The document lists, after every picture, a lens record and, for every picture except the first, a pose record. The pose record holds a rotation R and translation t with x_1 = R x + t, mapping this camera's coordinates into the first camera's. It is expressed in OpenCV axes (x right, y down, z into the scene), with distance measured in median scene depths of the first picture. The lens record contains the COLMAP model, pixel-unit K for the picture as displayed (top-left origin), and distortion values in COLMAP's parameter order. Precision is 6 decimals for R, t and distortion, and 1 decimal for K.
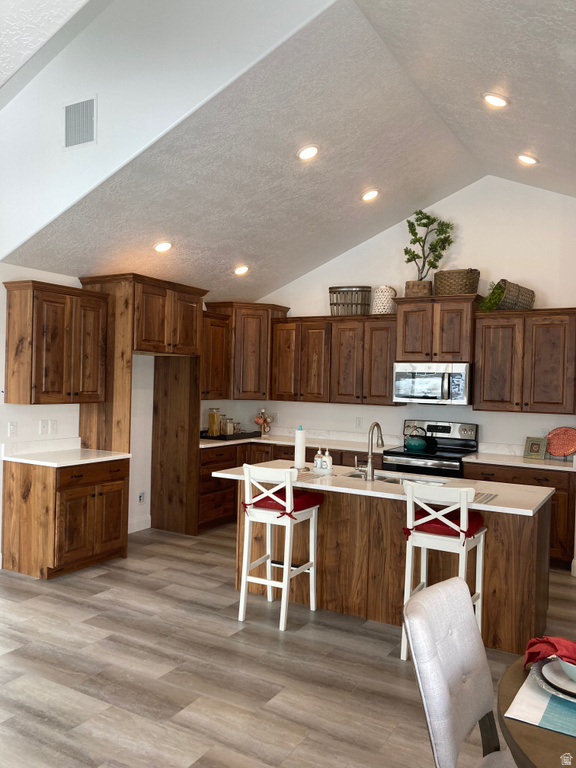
lens RADIAL K [[627.8, 0, 281.3], [0, 627.8, 380.8], [0, 0, 1]] dist [0.035583, -0.032849]
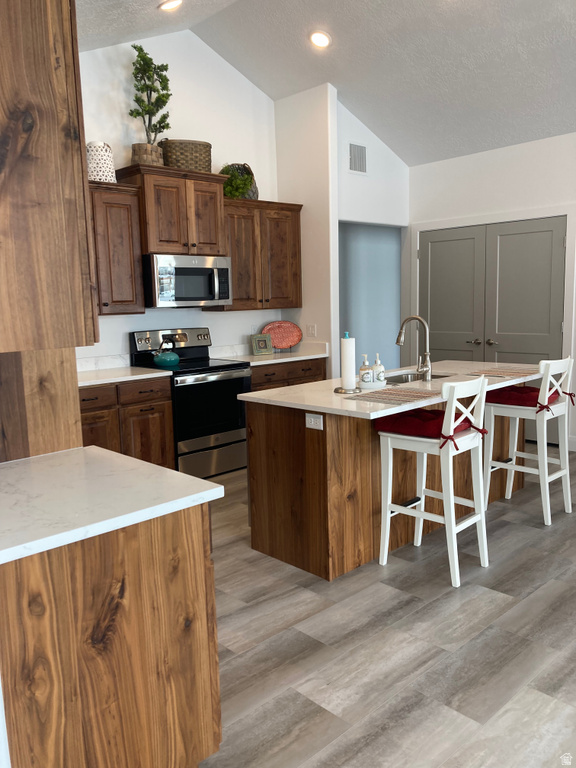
lens RADIAL K [[627.8, 0, 283.0], [0, 627.8, 388.8], [0, 0, 1]] dist [0.035583, -0.032849]
pose [[0.277272, -0.170755, 0.945496, -0.679617], [0.040848, 0.985286, 0.165962, 0.013711], [-0.959923, -0.007394, 0.280168, 0.851281]]
